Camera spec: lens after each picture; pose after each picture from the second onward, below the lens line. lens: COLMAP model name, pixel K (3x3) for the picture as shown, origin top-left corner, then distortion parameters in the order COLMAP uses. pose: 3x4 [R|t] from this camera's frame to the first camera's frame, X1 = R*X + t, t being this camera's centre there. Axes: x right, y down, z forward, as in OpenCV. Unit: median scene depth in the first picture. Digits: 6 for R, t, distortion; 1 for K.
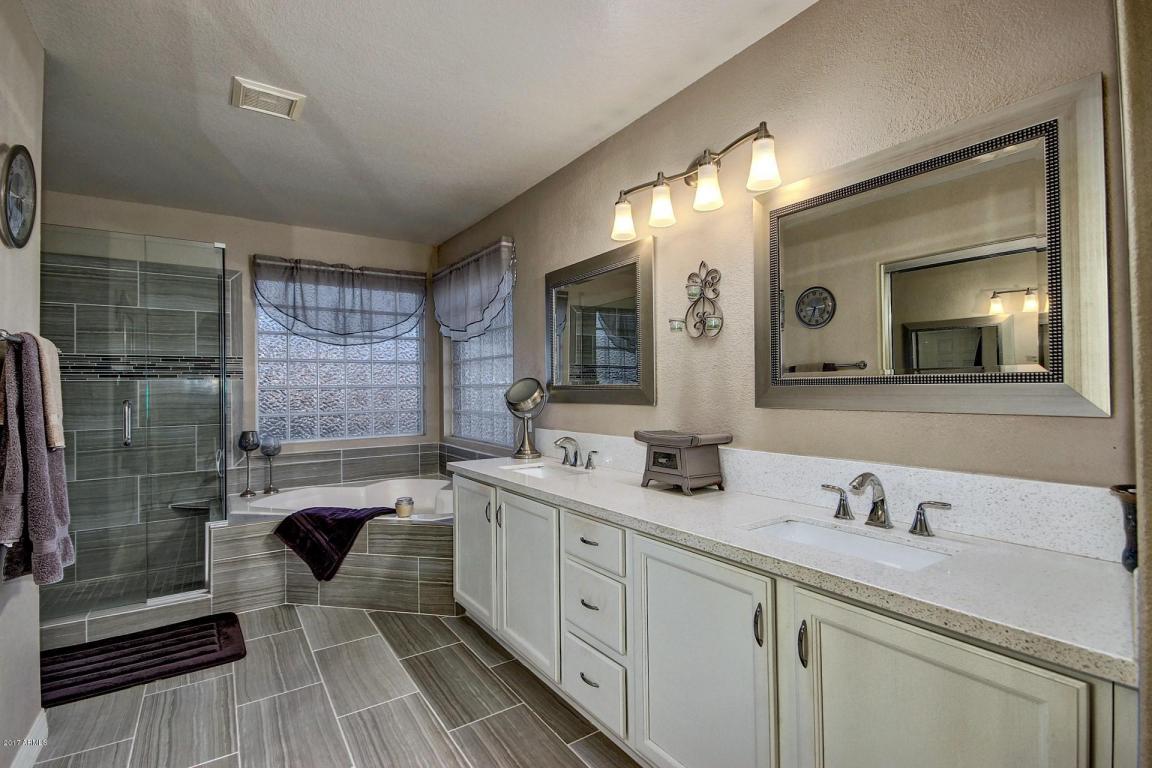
lens RADIAL K [[531.9, 0, 571.3], [0, 531.9, 386.4], [0, 0, 1]] dist [-0.004254, -0.001468]
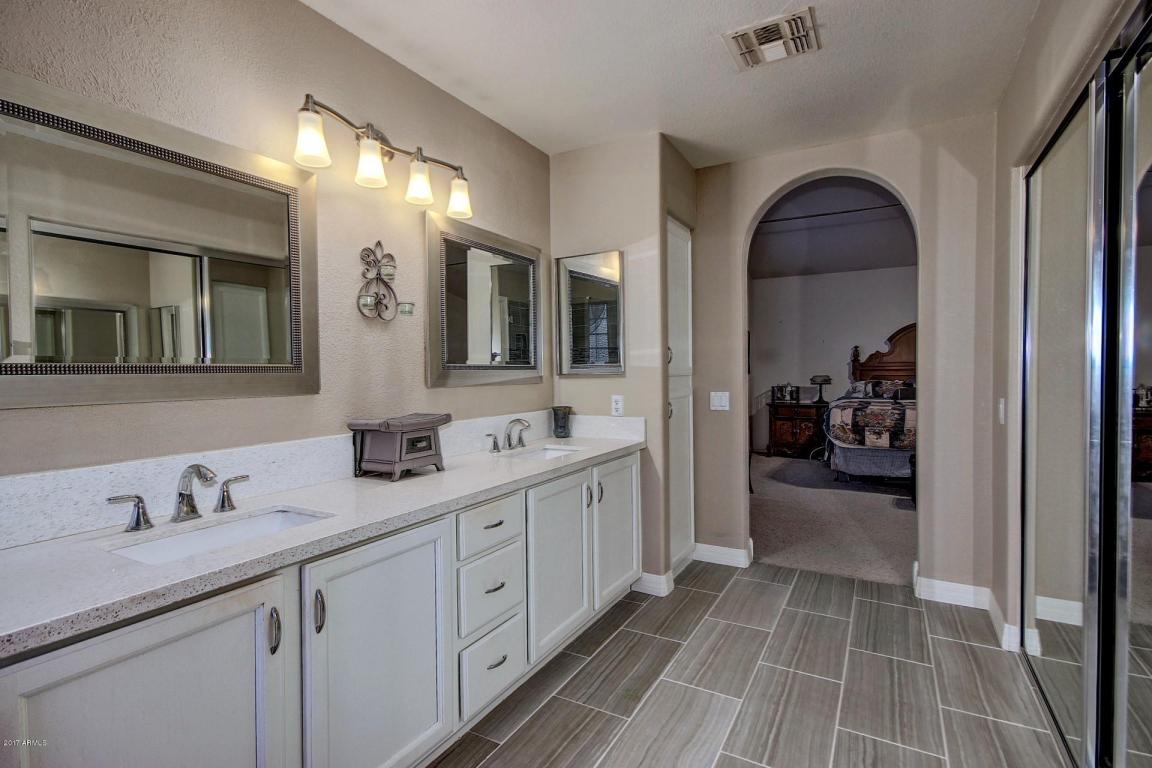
lens RADIAL K [[531.9, 0, 573.1], [0, 531.9, 380.9], [0, 0, 1]] dist [-0.004254, -0.001468]
pose [[-0.441228, -0.013665, 0.897291, -0.774042], [0.001815, 0.999868, 0.016120, 0.005583], [-0.897393, 0.008741, -0.441145, 1.097865]]
